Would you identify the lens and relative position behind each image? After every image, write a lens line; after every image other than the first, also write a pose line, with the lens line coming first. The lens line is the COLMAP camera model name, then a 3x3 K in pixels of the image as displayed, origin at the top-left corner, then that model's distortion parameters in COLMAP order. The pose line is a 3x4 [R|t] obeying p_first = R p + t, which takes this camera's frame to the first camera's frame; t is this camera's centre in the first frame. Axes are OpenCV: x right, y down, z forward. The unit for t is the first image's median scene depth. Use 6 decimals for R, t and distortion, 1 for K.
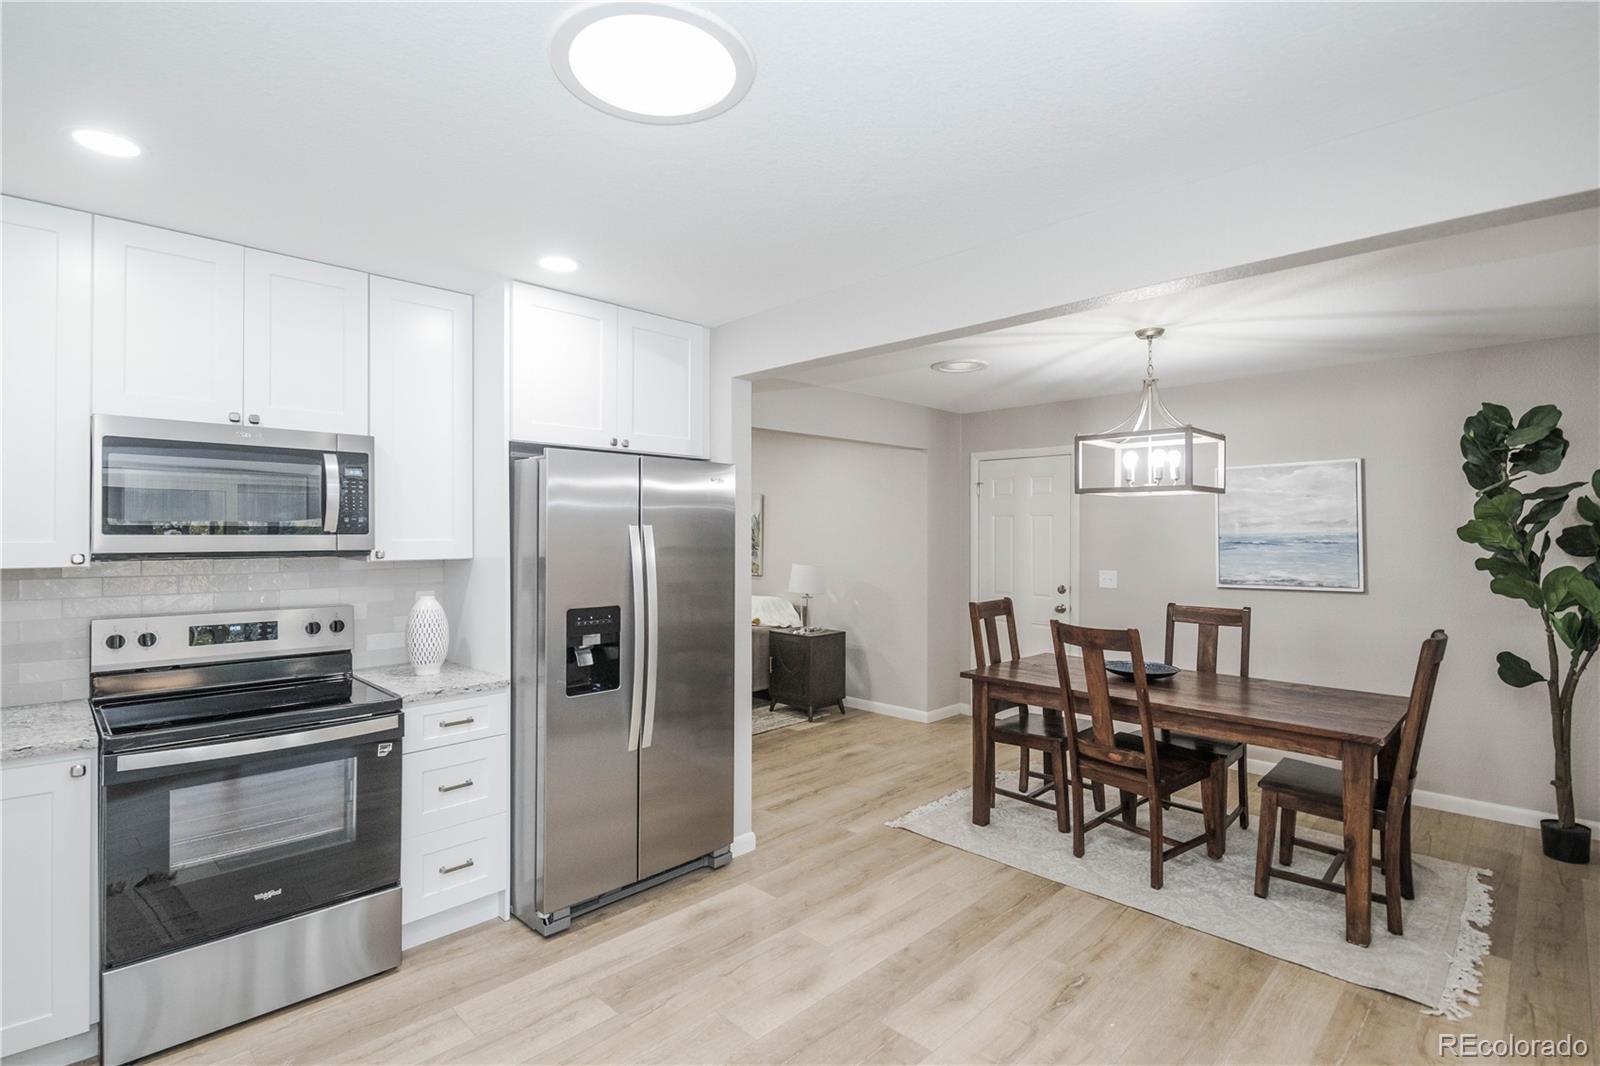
lens RADIAL K [[763.6, 0, 800.0], [0, 763.6, 533.0], [0, 0, 1]] dist [-0.000213, -0.008478]
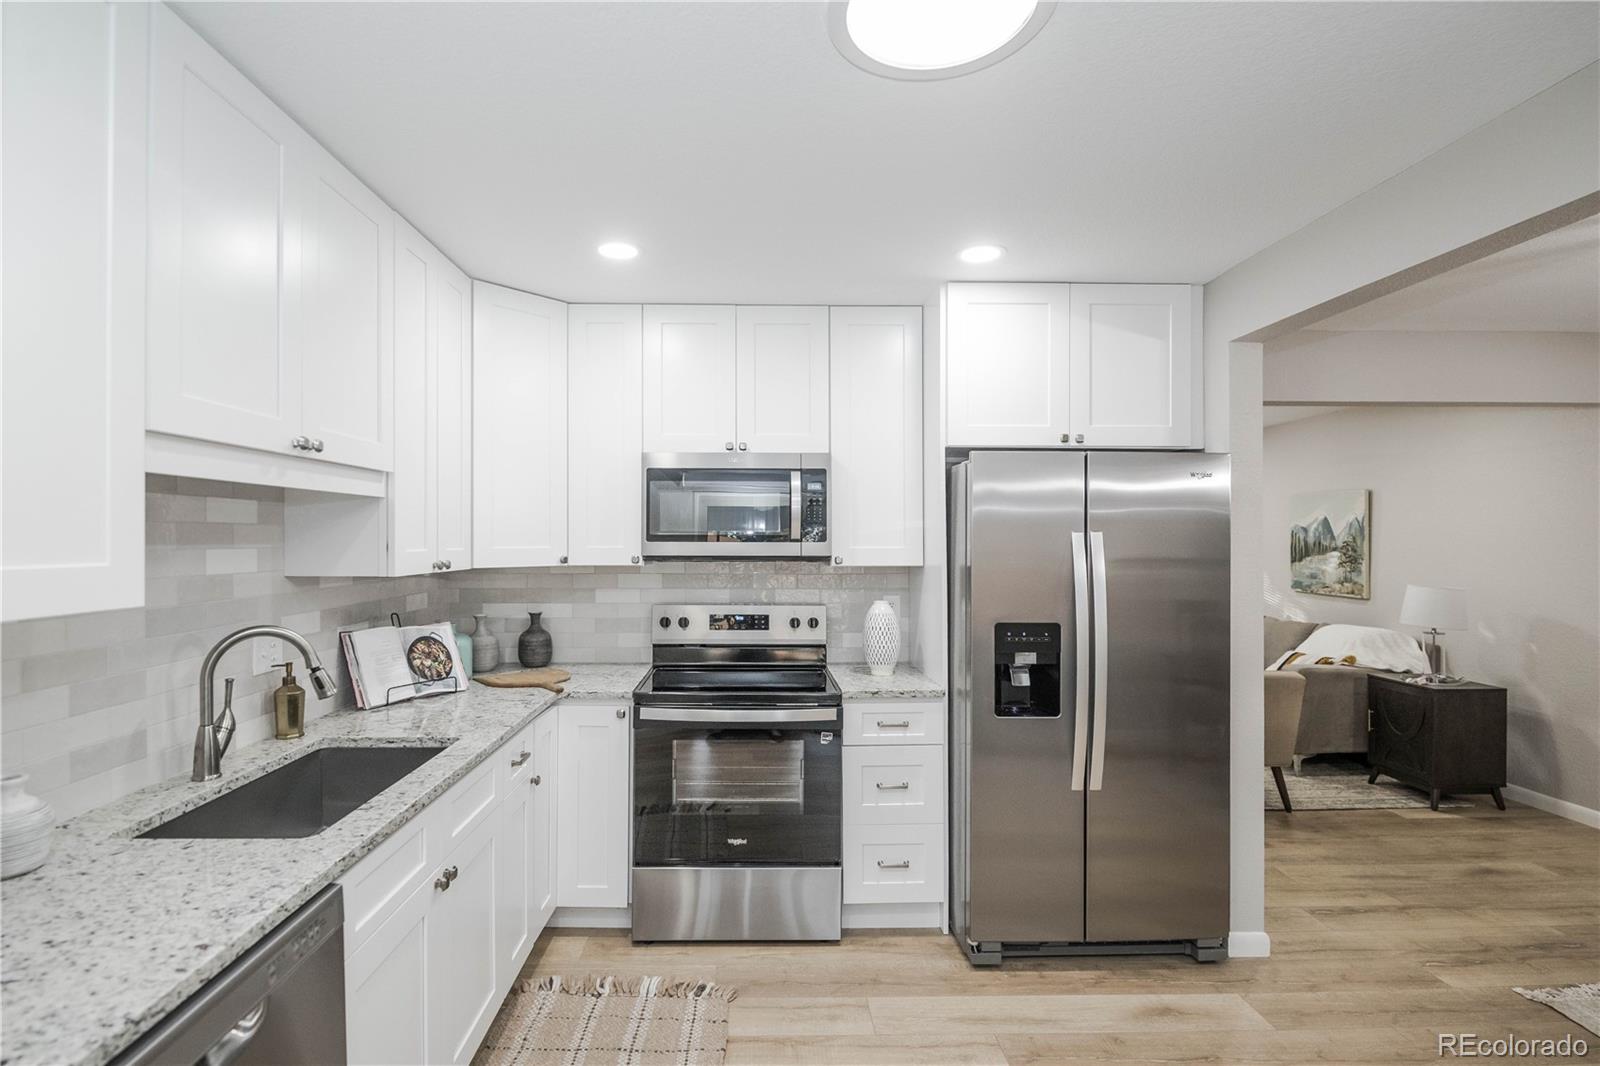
lens RADIAL K [[790.9, 0, 774.0], [0, 790.9, 543.9], [0, 0, 1]] dist [0.001722, -0.008903]
pose [[0.716338, 0.003437, -0.697745, 0.167215], [-0.001064, 0.999992, 0.003833, 0.000303], [0.697753, -0.002003, 0.716336, 0.114986]]
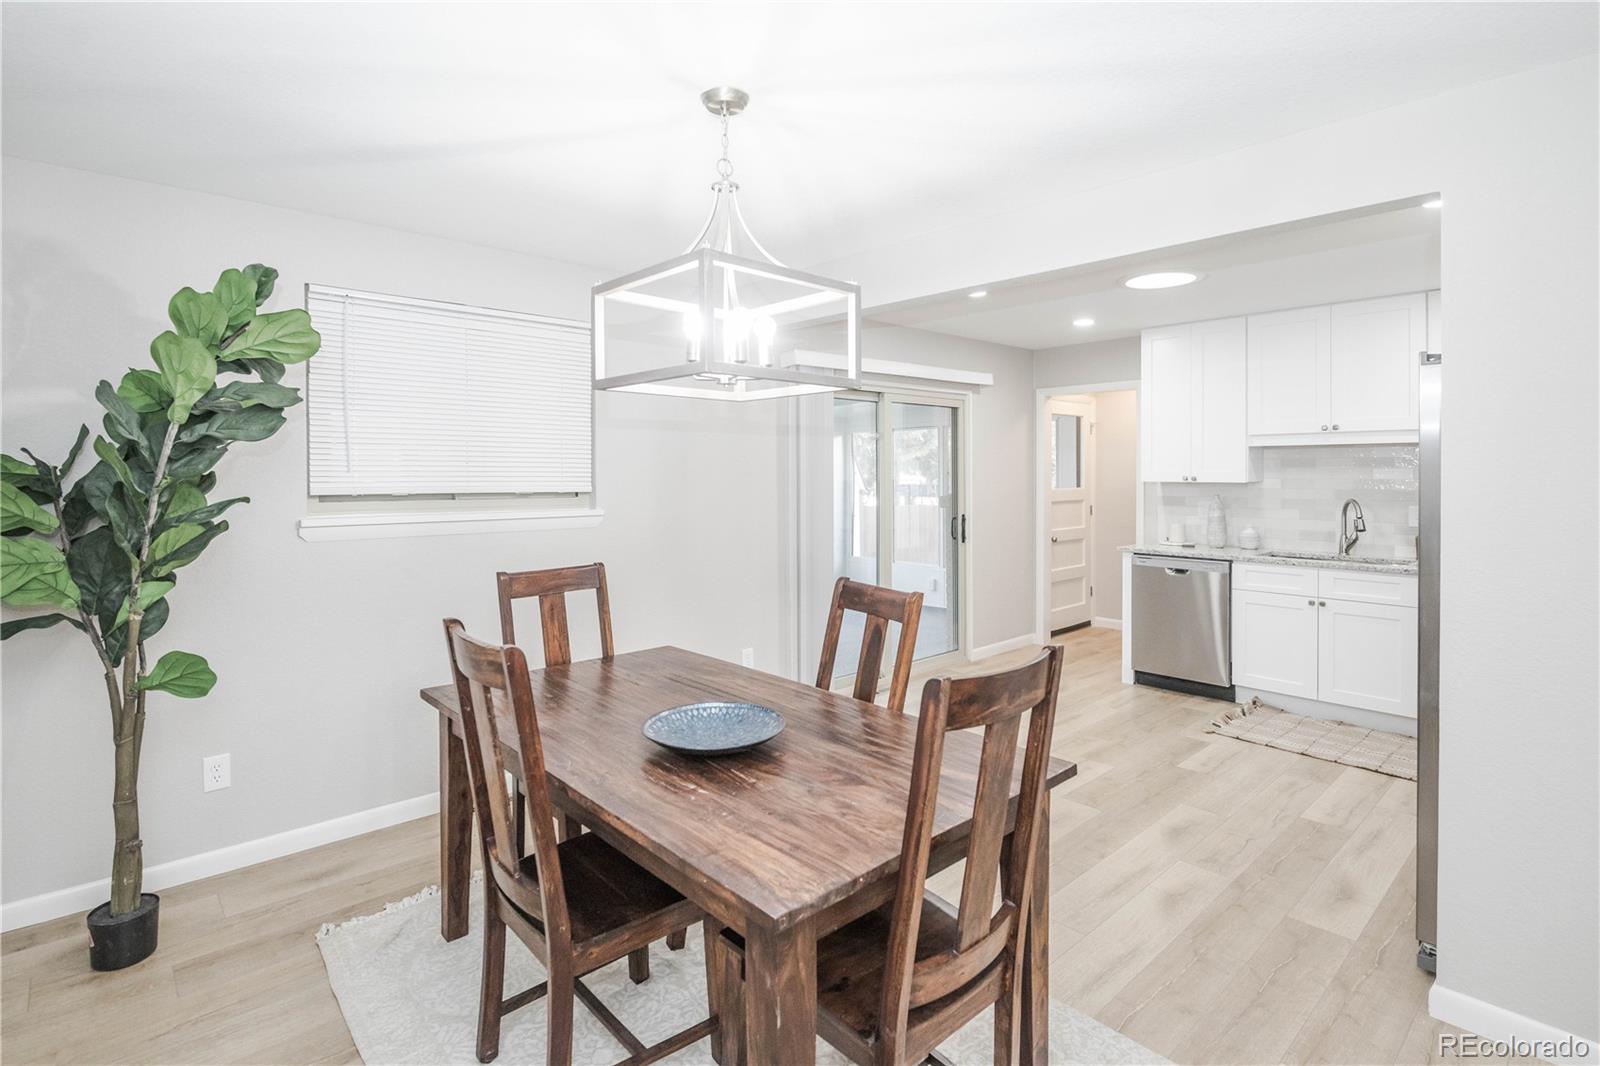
lens RADIAL K [[791.6, 0, 792.1], [0, 791.6, 525.2], [0, 0, 1]] dist [0.000937, -0.009838]
pose [[-0.998436, -0.007960, 0.055345, 0.485065], [-0.003919, 0.997343, 0.072750, 0.009551], [-0.055777, 0.072419, -0.995813, 1.977967]]
